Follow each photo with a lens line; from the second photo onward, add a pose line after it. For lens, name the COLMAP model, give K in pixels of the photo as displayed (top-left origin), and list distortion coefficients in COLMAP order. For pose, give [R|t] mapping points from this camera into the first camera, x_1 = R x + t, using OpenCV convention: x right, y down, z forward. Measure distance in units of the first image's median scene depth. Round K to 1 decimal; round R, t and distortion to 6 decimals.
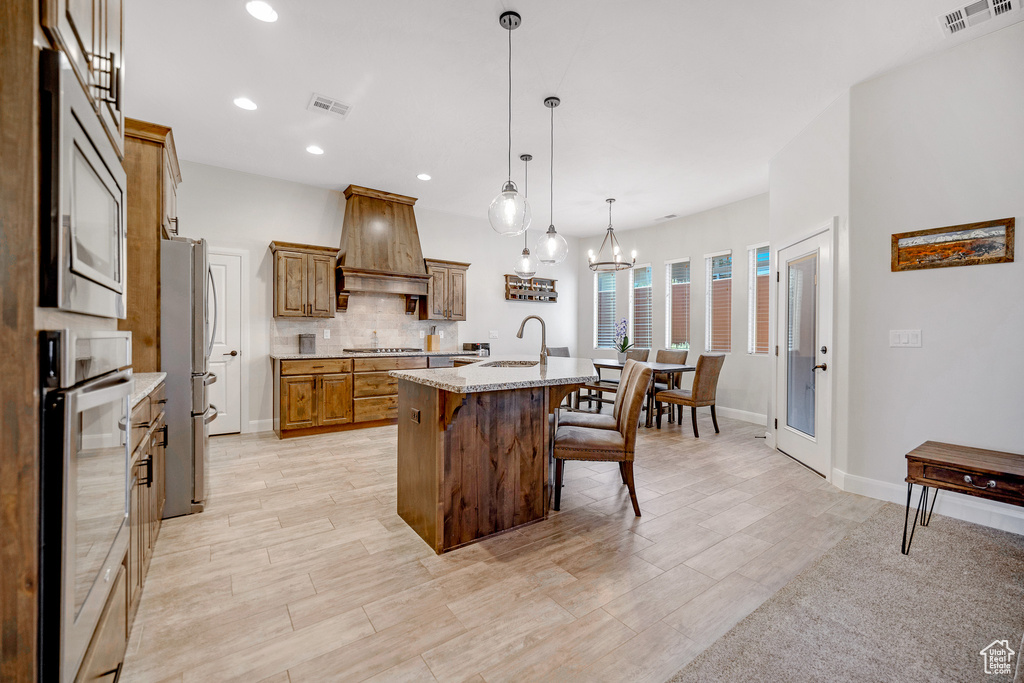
lens RADIAL K [[419.8, 0, 518.2], [0, 419.8, 336.8], [0, 0, 1]] dist [-0.006275, 0.000976]
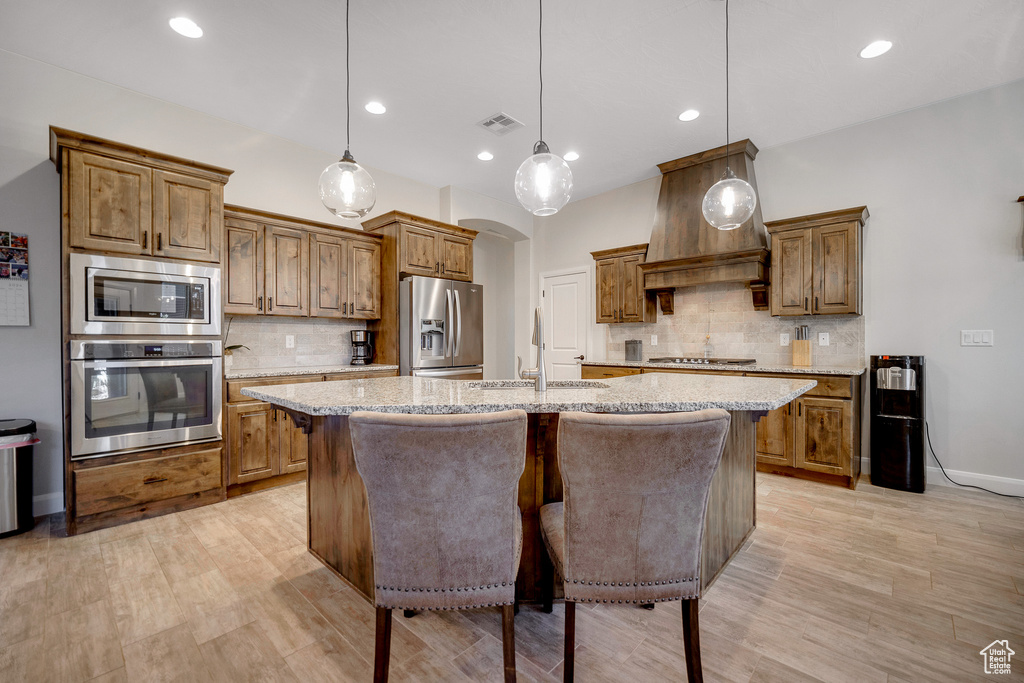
lens RADIAL K [[427.0, 0, 513.7], [0, 427.0, 345.3], [0, 0, 1]] dist [-0.005645, -0.000310]
pose [[0.187771, 0.004565, -0.982202, 0.714983], [0.000163, 0.999989, 0.004679, 0.000615], [0.982213, -0.001039, 0.187768, 0.979243]]
